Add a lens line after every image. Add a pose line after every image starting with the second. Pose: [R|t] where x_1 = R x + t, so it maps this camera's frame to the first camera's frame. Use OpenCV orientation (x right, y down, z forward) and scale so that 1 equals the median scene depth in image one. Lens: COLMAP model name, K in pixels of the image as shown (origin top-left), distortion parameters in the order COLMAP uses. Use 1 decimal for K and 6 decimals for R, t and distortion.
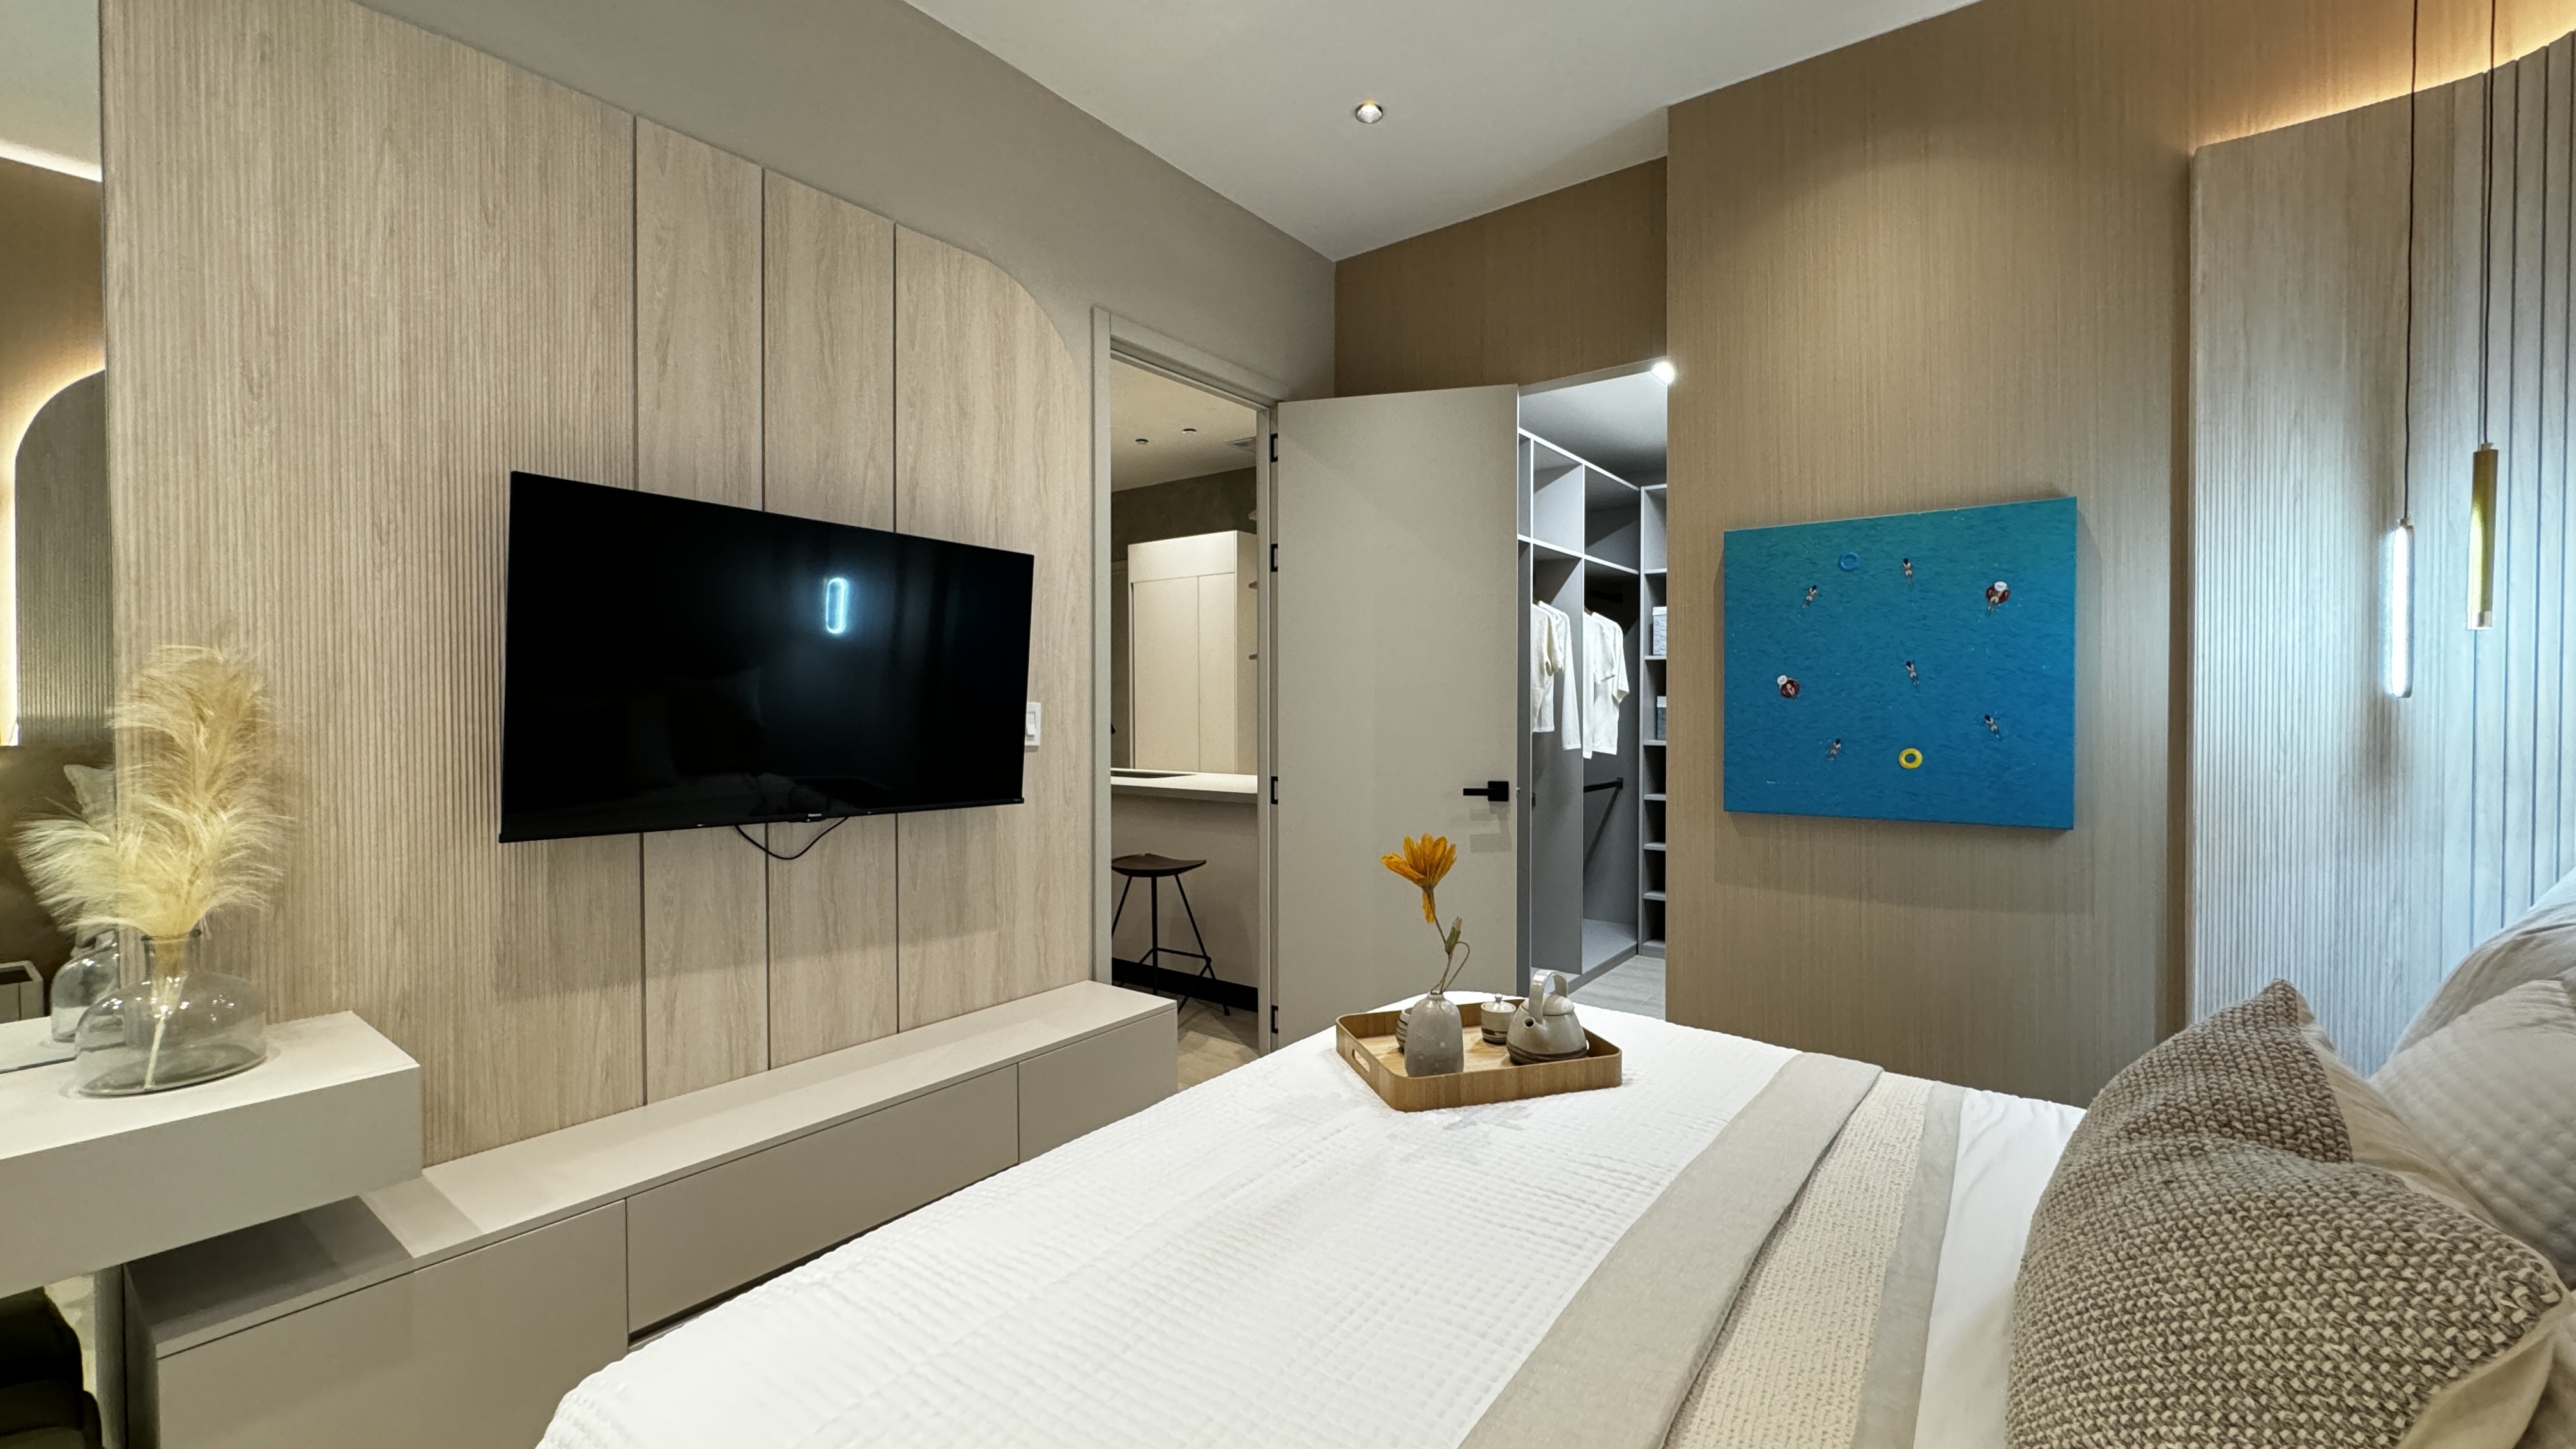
lens RADIAL K [[1028.4, 0, 1288.0], [0, 1028.4, 724.5], [0, 0, 1]] dist [-0.001082, 0.000029]
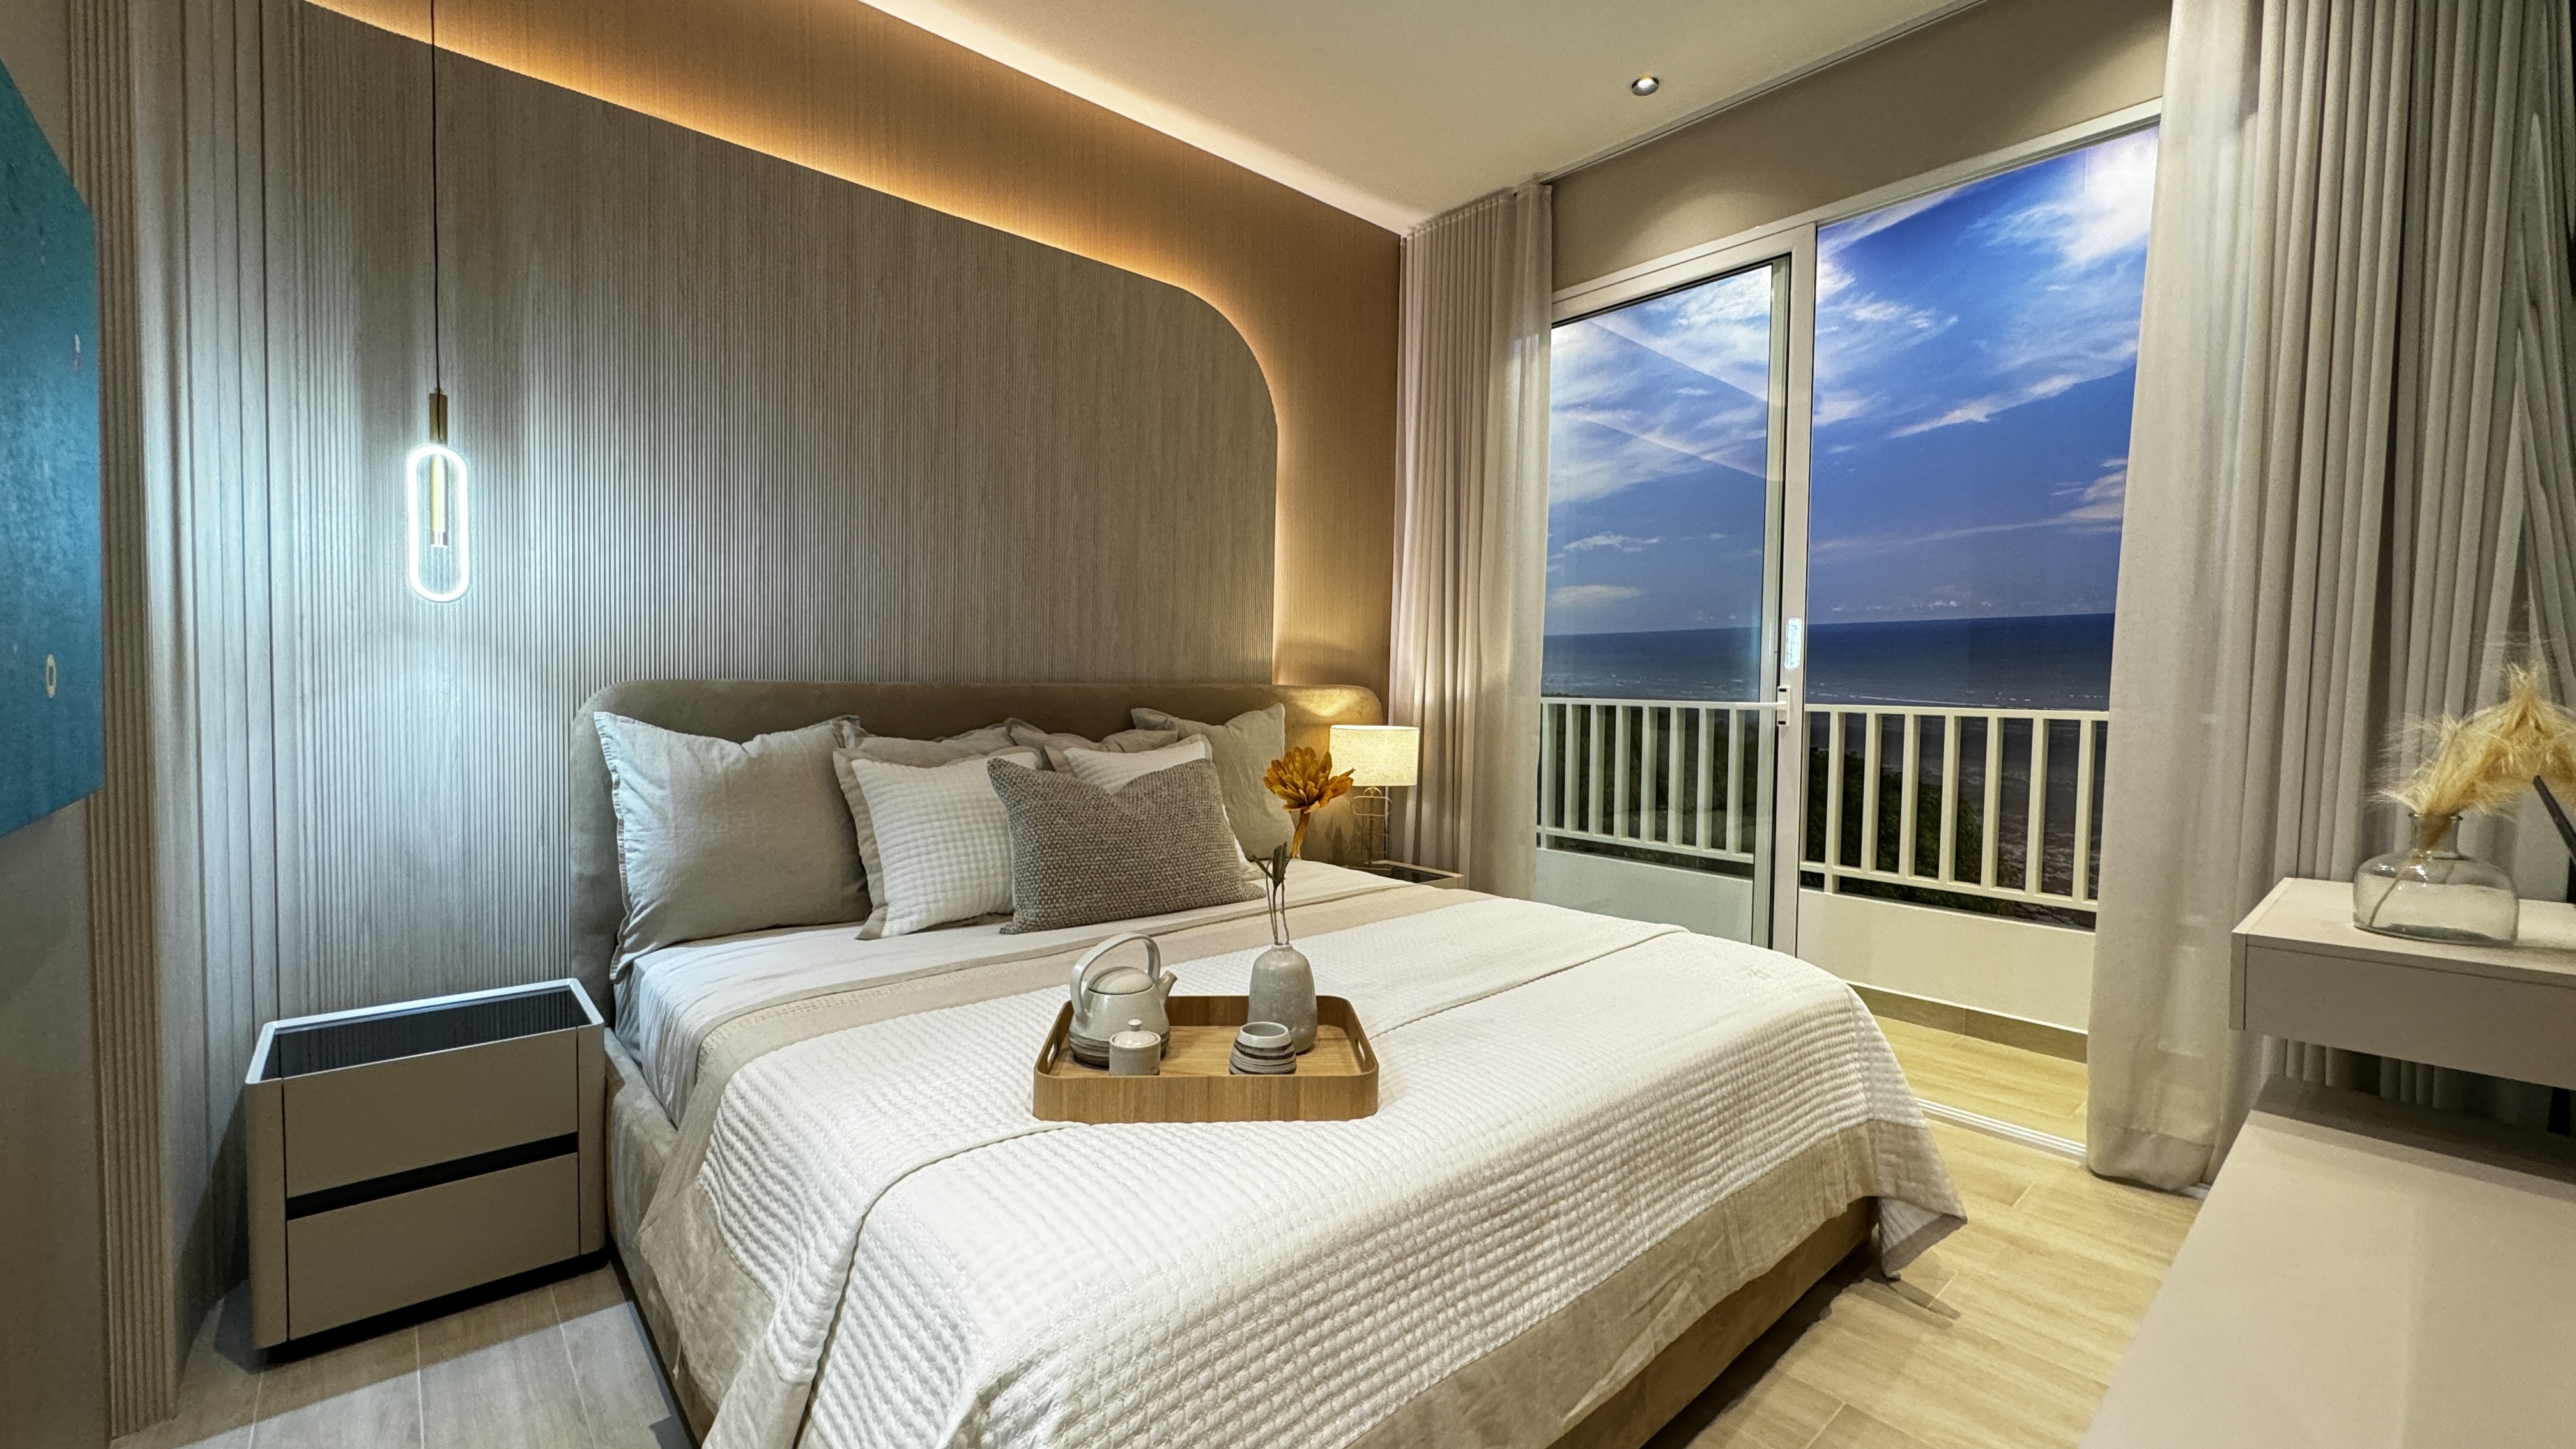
lens RADIAL K [[1028.4, 0, 1288.0], [0, 1028.4, 724.5], [0, 0, 1]] dist [-0.001082, 0.000029]
pose [[-0.978212, -0.017422, 0.206874, -0.026332], [-0.005992, 0.998427, 0.055750, 0.025829], [-0.207520, 0.053296, -0.976778, 1.251876]]
